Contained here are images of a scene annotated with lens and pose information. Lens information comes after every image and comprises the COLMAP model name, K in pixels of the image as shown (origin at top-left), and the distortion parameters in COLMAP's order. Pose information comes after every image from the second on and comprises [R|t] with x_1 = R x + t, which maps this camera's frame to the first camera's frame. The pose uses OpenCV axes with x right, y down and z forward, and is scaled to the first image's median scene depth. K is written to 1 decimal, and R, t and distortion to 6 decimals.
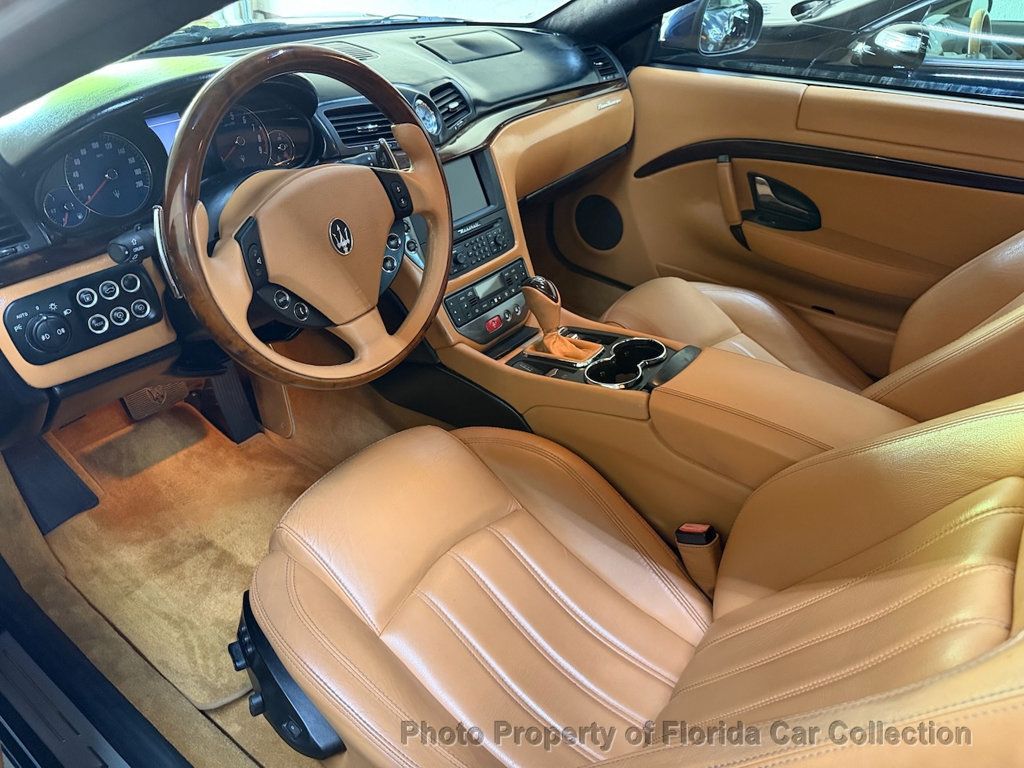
lens RADIAL K [[718.1, 0, 517.9], [0, 718.1, 391.3], [0, 0, 1]] dist [0.041078, -0.058064]
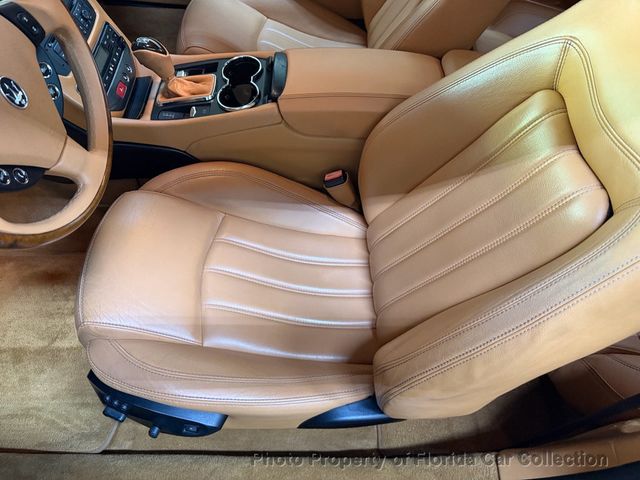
lens RADIAL K [[448.8, 0, 324.0], [0, 448.8, 239.8], [0, 0, 1]] dist [0.041078, -0.058064]
pose [[0.806180, -0.496715, 0.321478, -0.154764], [0.324732, 0.825646, 0.461364, -0.150569], [-0.494593, -0.267549, 0.826919, 0.160059]]
